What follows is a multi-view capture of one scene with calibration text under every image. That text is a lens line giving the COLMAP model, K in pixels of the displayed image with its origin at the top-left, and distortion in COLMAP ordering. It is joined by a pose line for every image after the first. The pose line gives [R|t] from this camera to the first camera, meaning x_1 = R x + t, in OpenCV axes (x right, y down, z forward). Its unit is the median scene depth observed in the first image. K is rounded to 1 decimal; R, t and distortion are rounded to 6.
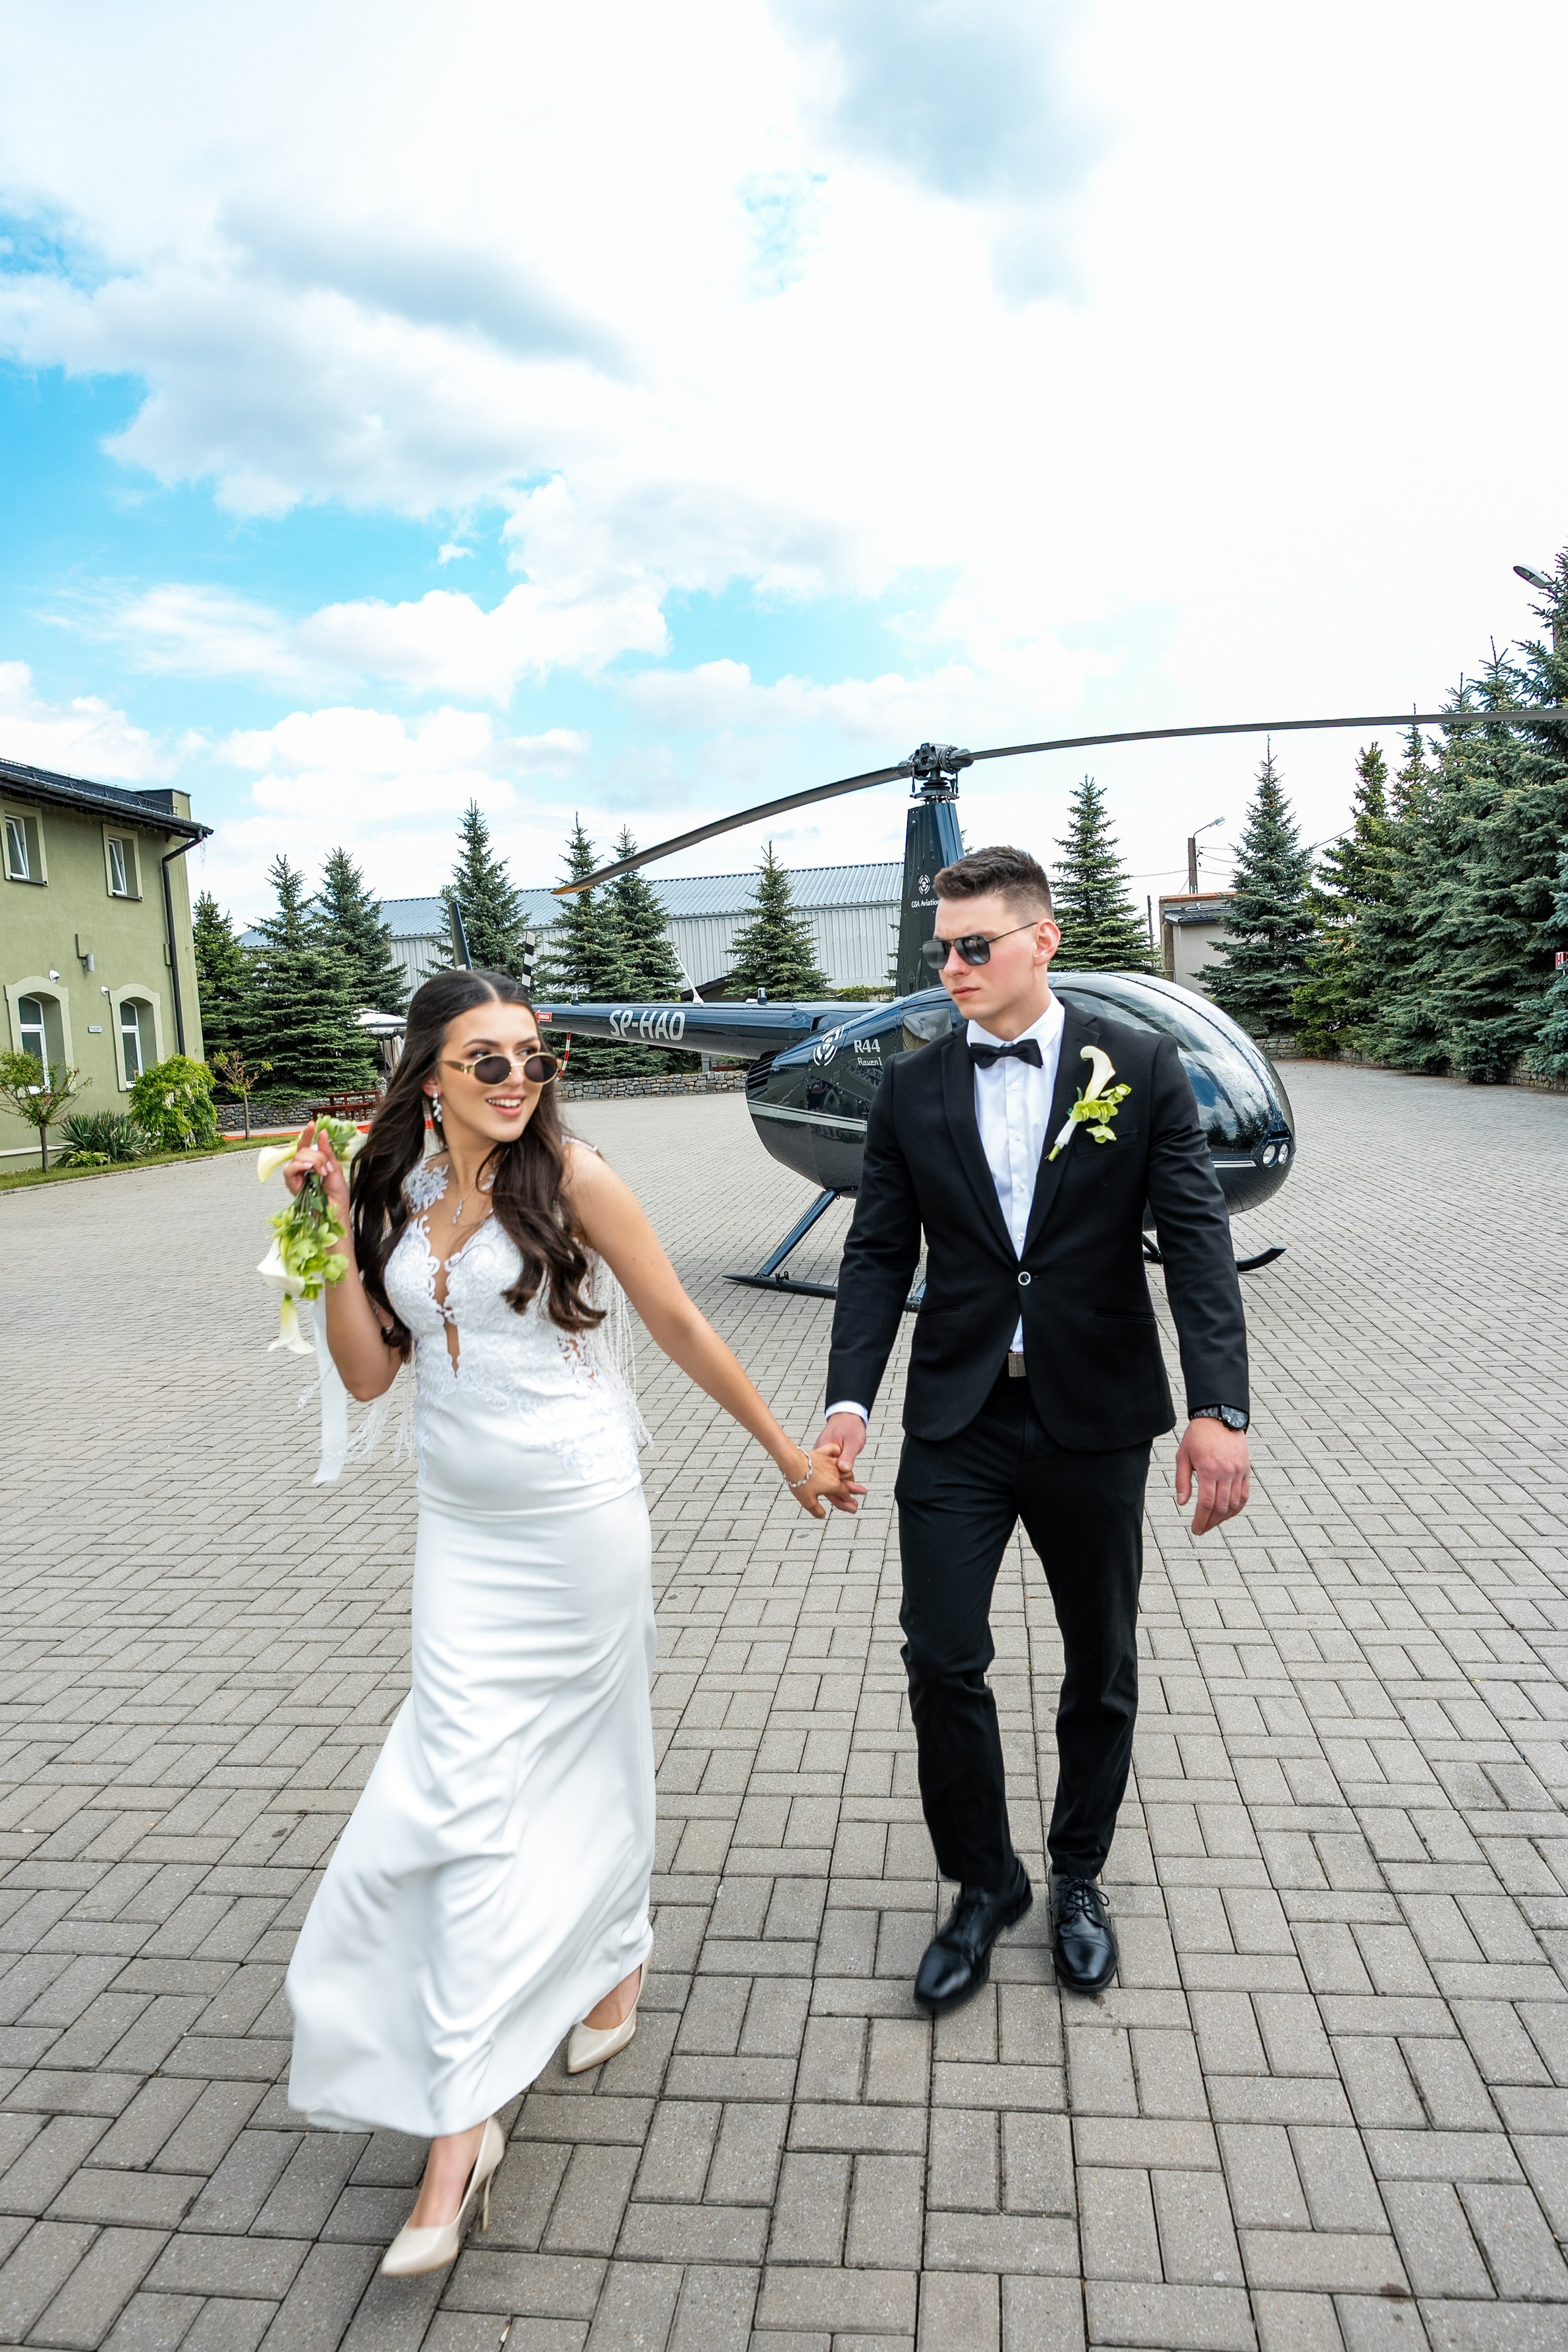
lens RADIAL K [[1557.2, 0, 788.9], [0, 1557.2, 1174.1], [0, 0, 1]] dist [-0.000322, -0.006084]
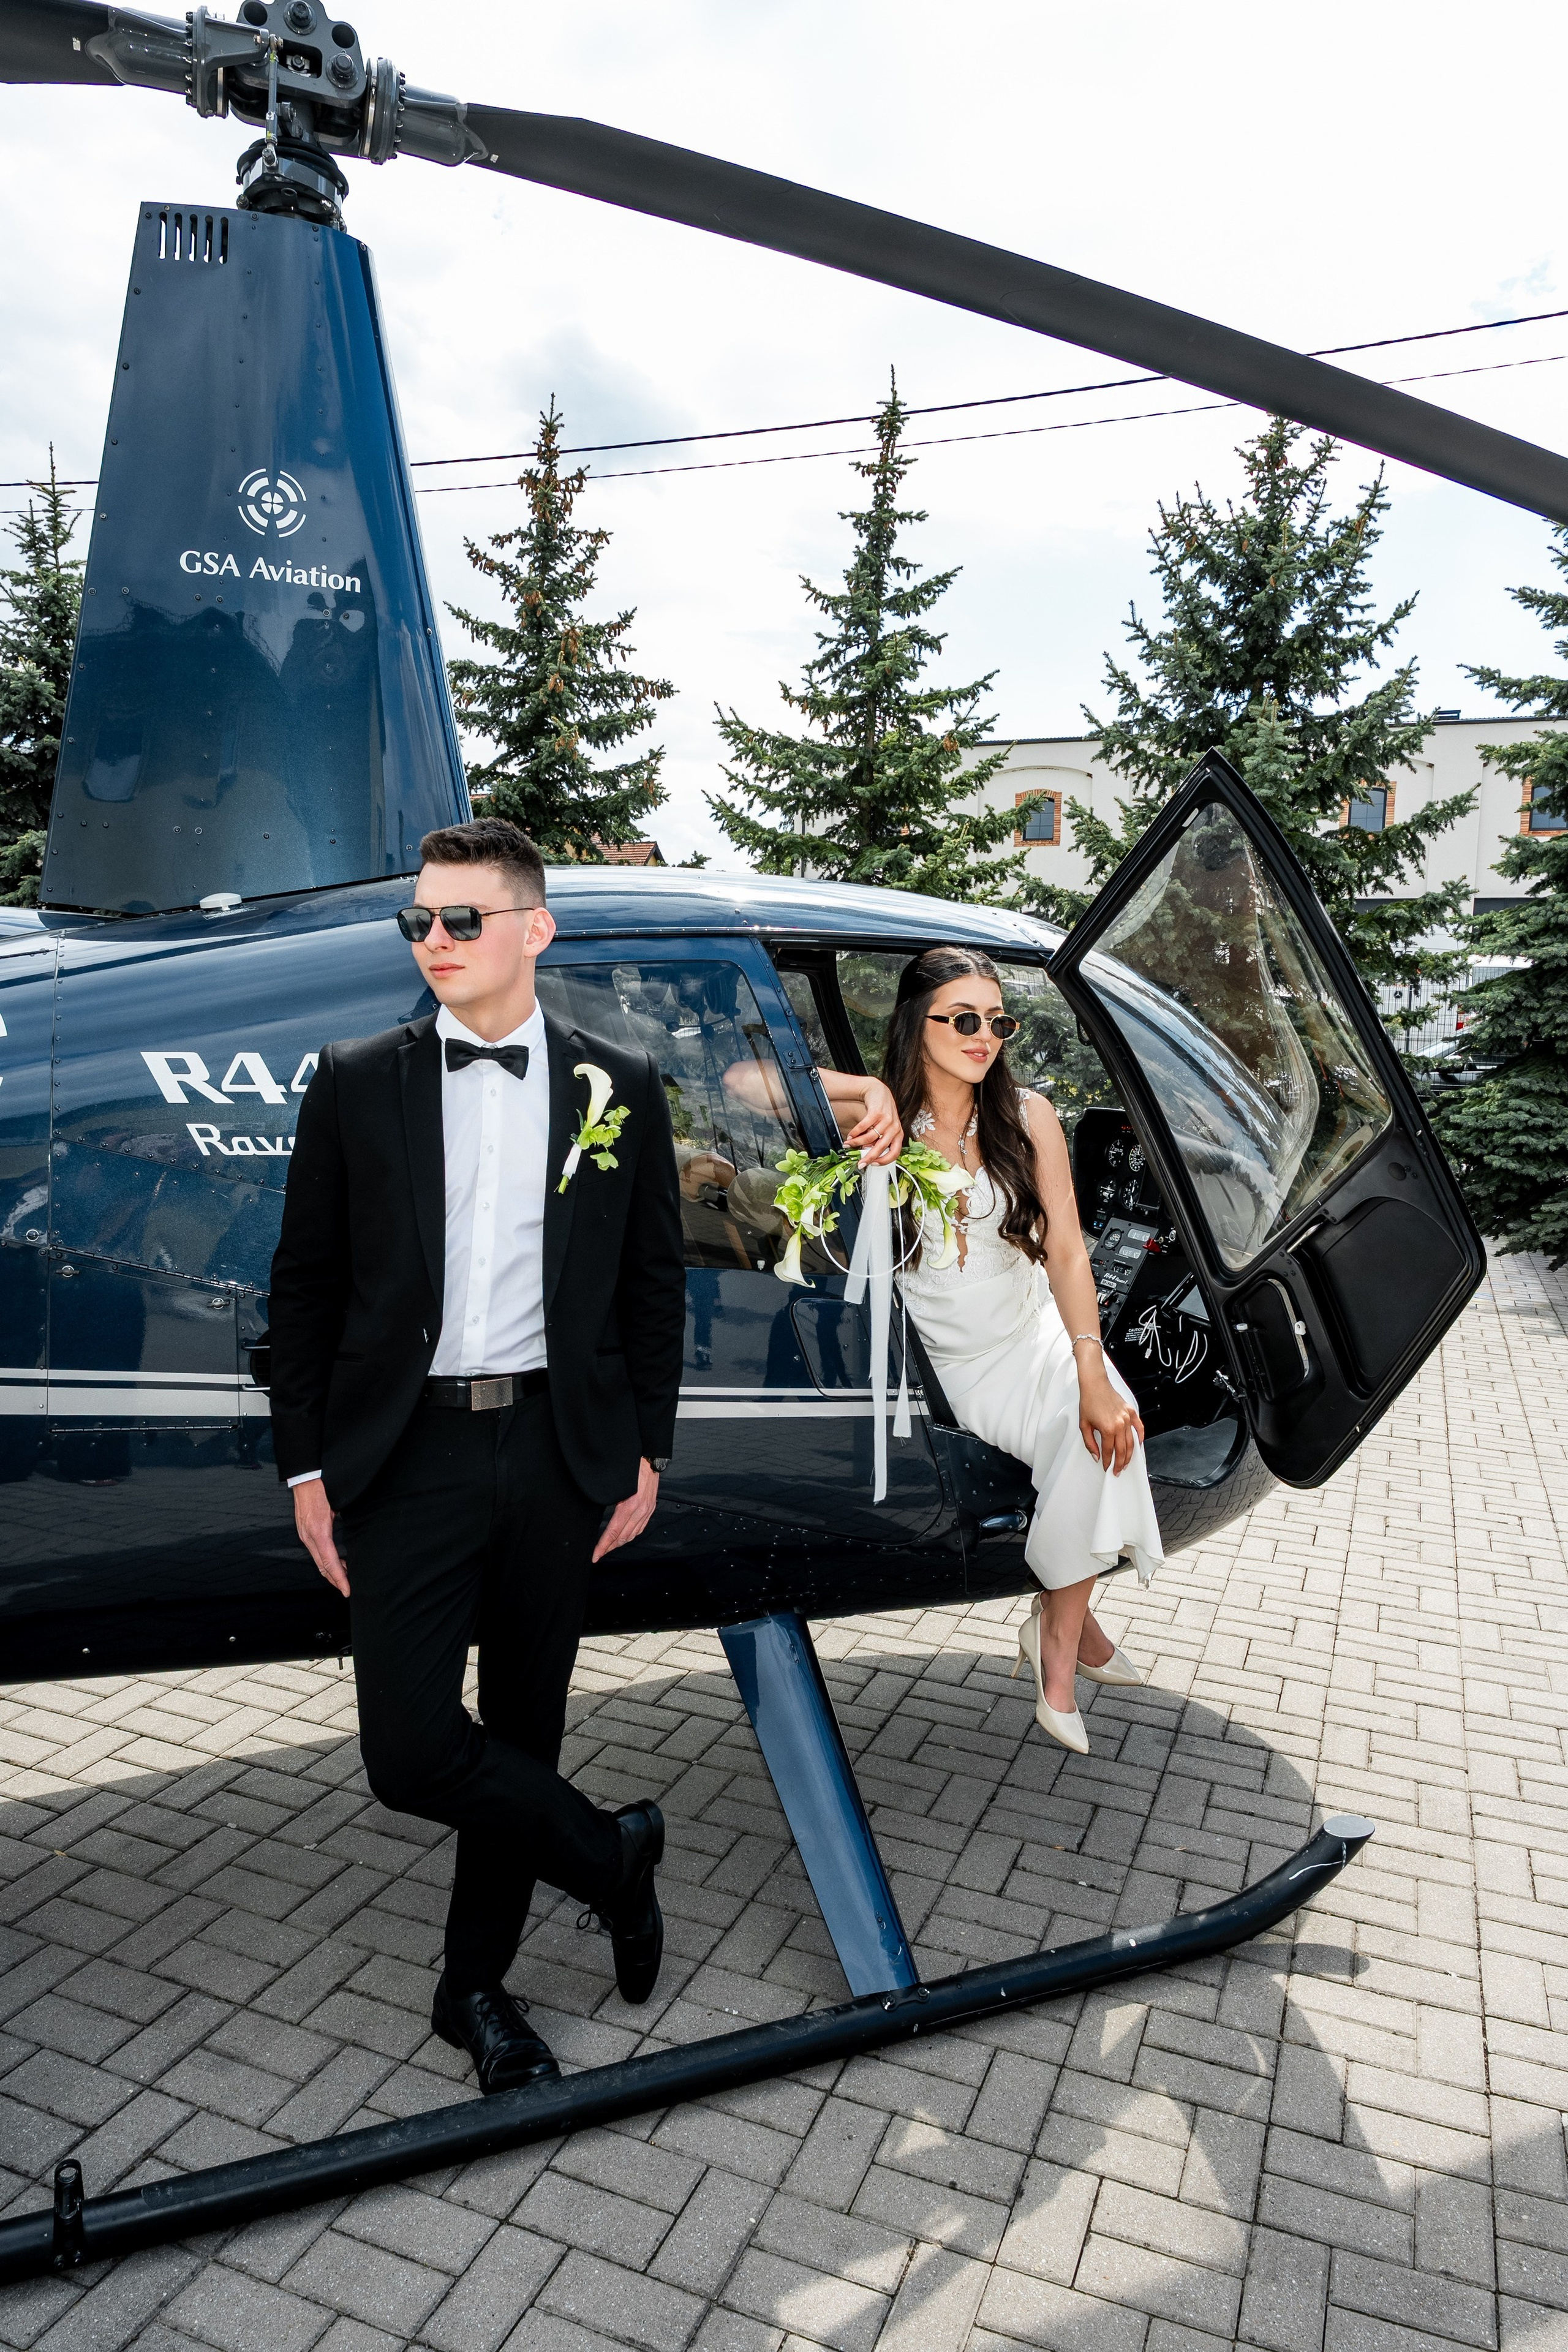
lens RADIAL K [[1550.9, 0, 785.4], [0, 1550.9, 1176.1], [0, 0, 1]] dist [0.012272, -0.027033]
pose [[0.259716, -0.055476, 0.964090, -0.058338], [0.049740, 0.997792, 0.044015, -0.025308], [-0.964403, 0.036523, 0.261902, 0.295065]]
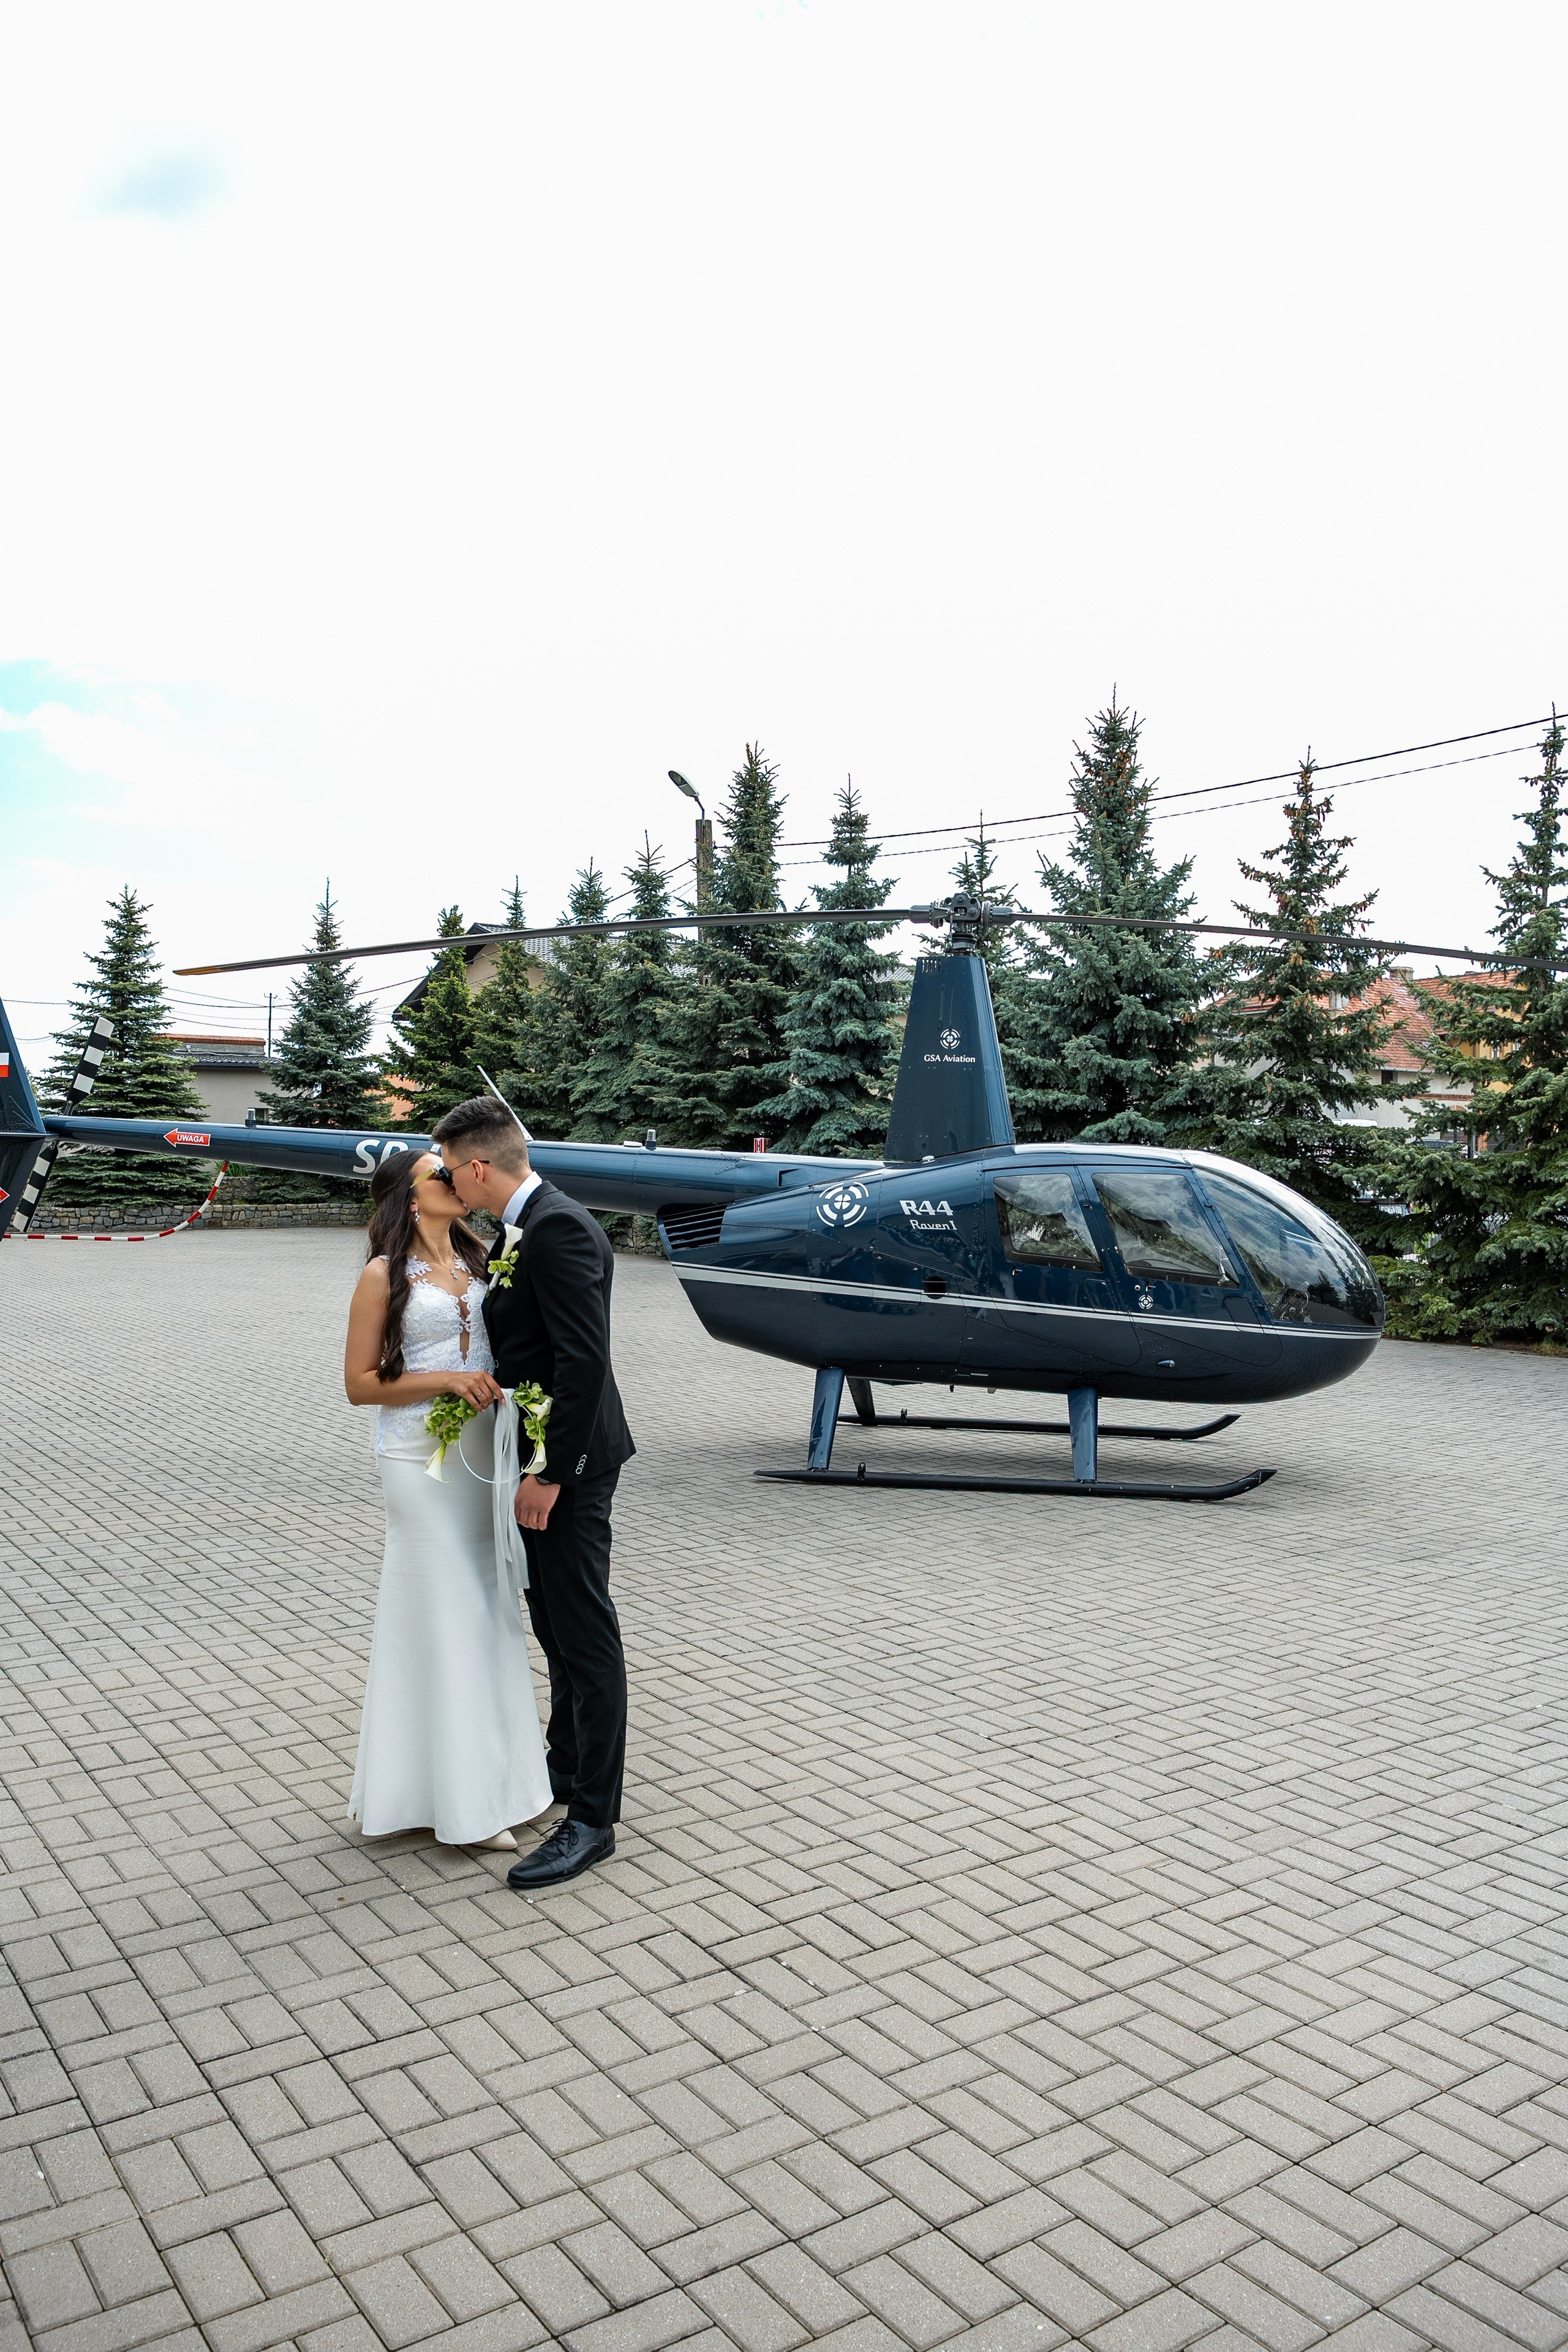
lens RADIAL K [[1715.3, 0, 781.7], [0, 1715.3, 1182.5], [0, 0, 1]] dist [0.011812, -0.001282]
pose [[0.744086, 0.055527, 0.665772, -0.235939], [0.010607, 0.995433, -0.094876, -0.000900], [-0.667999, 0.077657, 0.740099, 0.108175]]
